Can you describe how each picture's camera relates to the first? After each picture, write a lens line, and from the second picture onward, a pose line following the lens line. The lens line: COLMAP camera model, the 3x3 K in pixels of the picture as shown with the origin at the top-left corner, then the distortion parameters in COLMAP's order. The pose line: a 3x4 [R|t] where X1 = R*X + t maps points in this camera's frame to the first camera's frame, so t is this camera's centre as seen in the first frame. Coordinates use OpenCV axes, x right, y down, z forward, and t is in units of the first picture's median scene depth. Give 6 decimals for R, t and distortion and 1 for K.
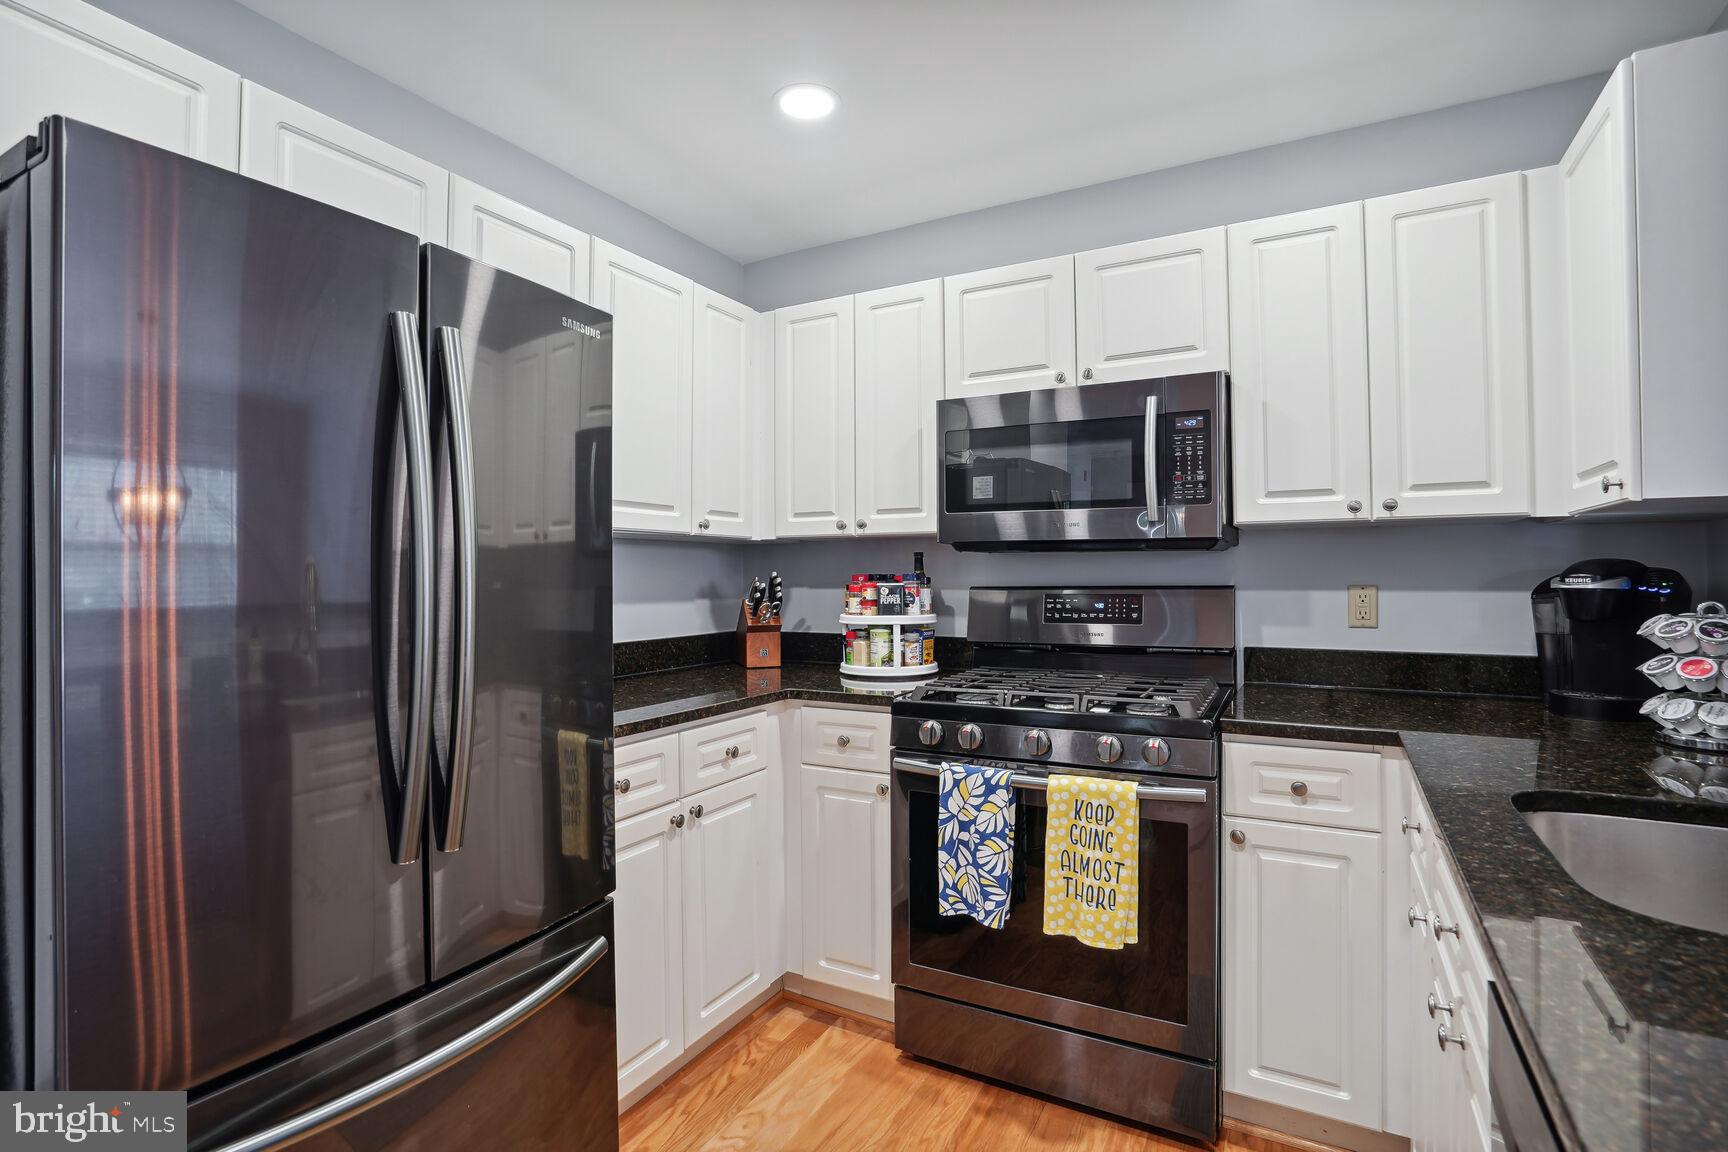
lens RADIAL K [[828.7, 0, 860.3], [0, 828.7, 563.7], [0, 0, 1]] dist [-0.039467, 0.008229]
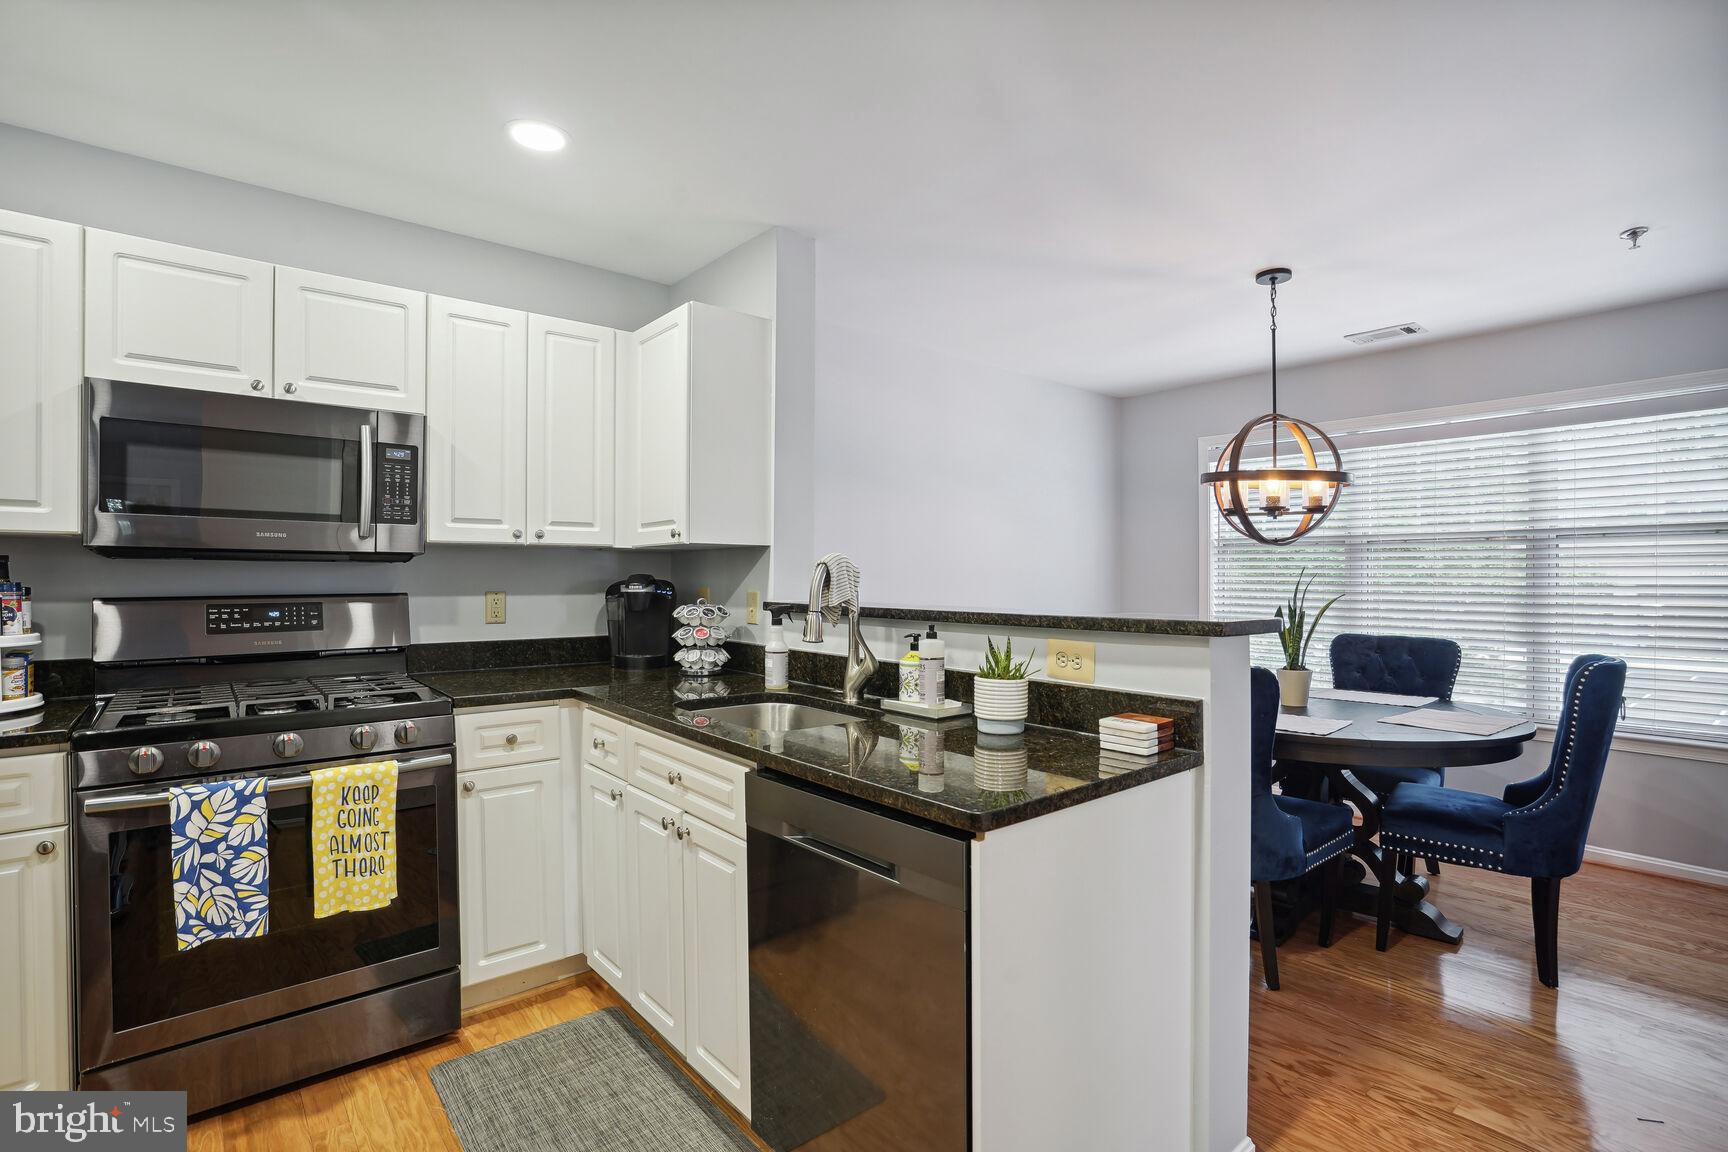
lens RADIAL K [[828.7, 0, 871.3], [0, 828.7, 573.3], [0, 0, 1]] dist [-0.039467, 0.008229]
pose [[0.340670, 0.010854, 0.940120, -0.501406], [-0.011557, 0.999906, -0.007357, -0.000690], [-0.940112, -0.008359, 0.340763, -0.034397]]
